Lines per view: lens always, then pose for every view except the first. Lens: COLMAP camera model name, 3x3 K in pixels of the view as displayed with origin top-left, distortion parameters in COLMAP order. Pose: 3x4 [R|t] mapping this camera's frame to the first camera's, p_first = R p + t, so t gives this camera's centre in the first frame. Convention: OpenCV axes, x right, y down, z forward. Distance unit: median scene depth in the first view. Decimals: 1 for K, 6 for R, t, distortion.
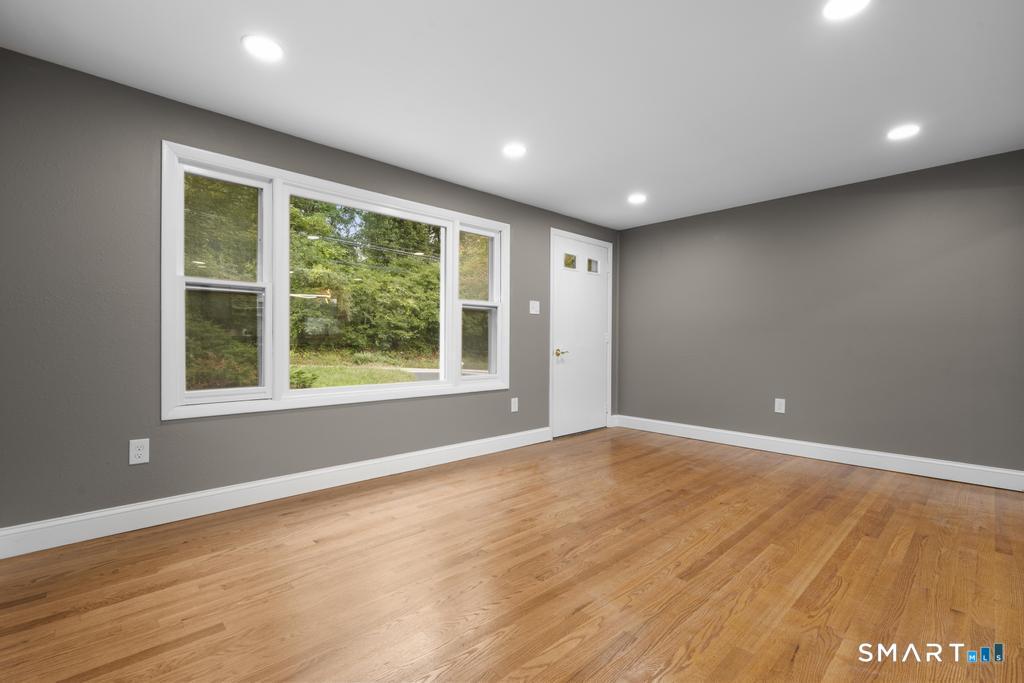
lens RADIAL K [[463.9, 0, 511.4], [0, 463.9, 344.2], [0, 0, 1]] dist [-0.004738, 0.002470]
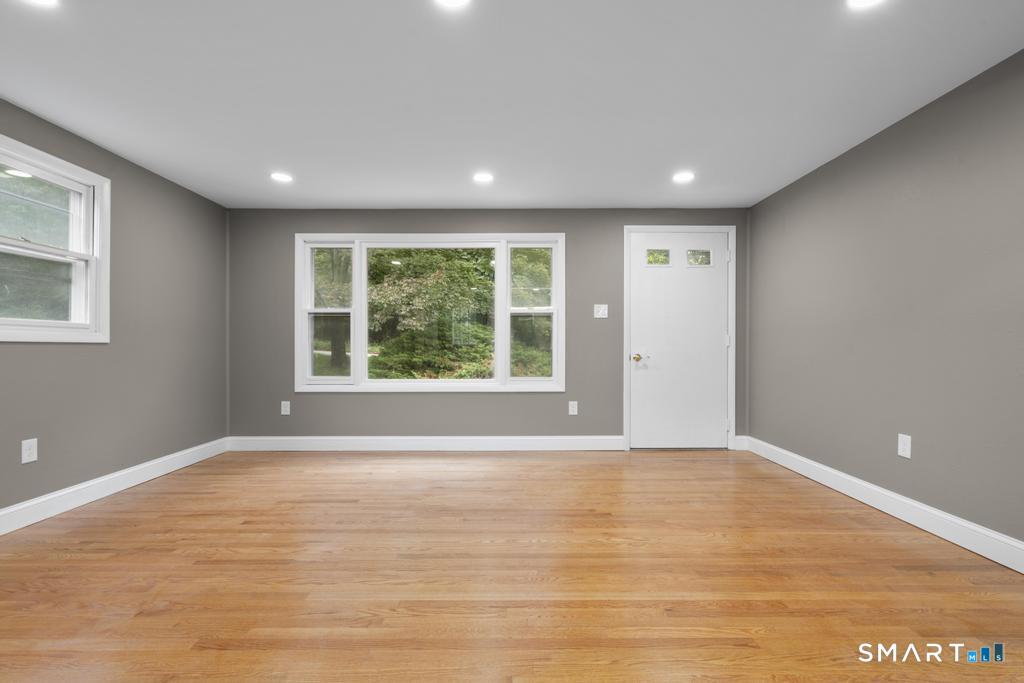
lens RADIAL K [[463.9, 0, 510.1], [0, 463.9, 347.4], [0, 0, 1]] dist [-0.004738, 0.002470]
pose [[0.724423, -0.000252, -0.689355, 0.726515], [0.001386, 0.999998, 0.001091, -0.004744], [0.689354, -0.001746, 0.724423, 0.194775]]
